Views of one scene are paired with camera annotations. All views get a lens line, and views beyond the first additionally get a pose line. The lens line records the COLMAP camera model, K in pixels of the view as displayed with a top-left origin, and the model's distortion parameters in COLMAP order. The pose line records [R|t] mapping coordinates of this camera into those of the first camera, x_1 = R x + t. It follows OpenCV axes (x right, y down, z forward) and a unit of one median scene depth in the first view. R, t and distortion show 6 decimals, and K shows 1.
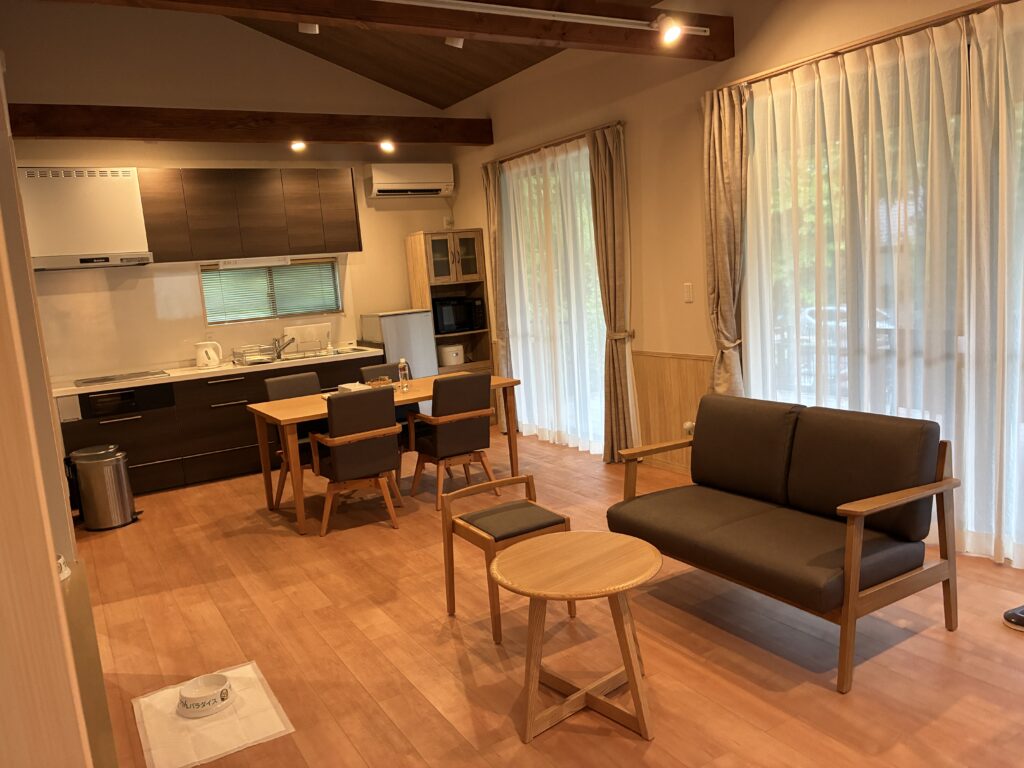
lens RADIAL K [[791.7, 0, 513.3], [0, 791.7, 384.2], [0, 0, 1]] dist [0.012240, -0.025938]
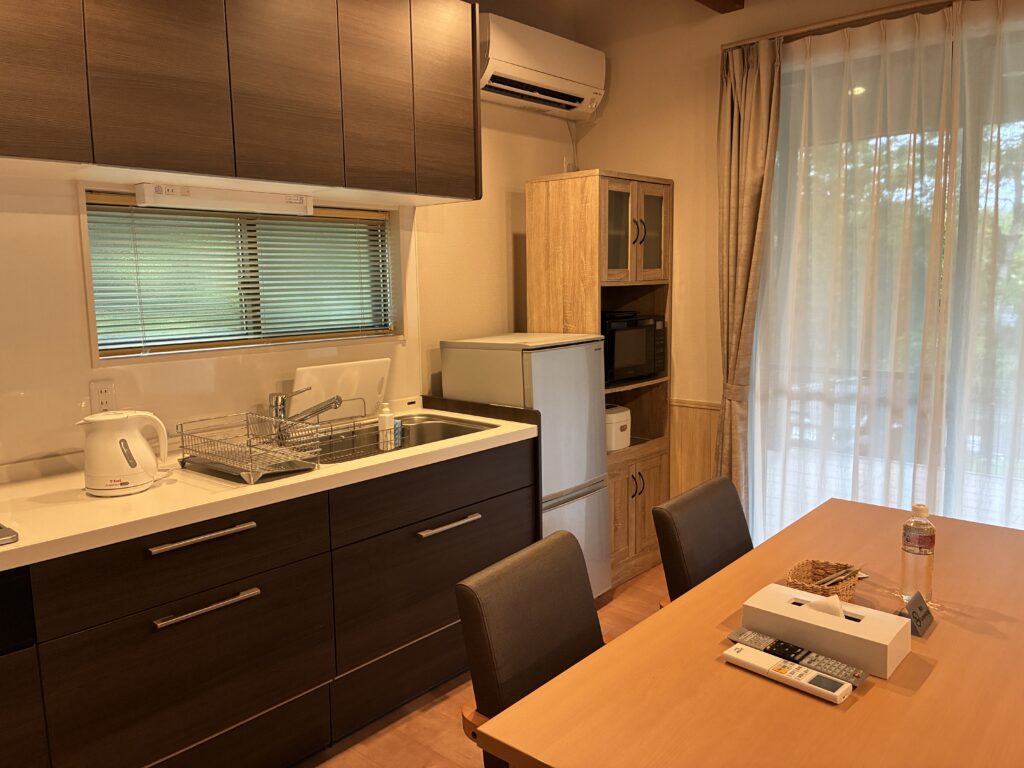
lens RADIAL K [[791.7, 0, 504.8], [0, 791.7, 358.5], [0, 0, 1]] dist [0.012240, -0.025938]
pose [[0.948379, 0.028207, 0.315882, -0.306083], [-0.009330, 0.998087, -0.061112, -0.051385], [-0.317001, 0.055010, 0.946828, 0.569477]]
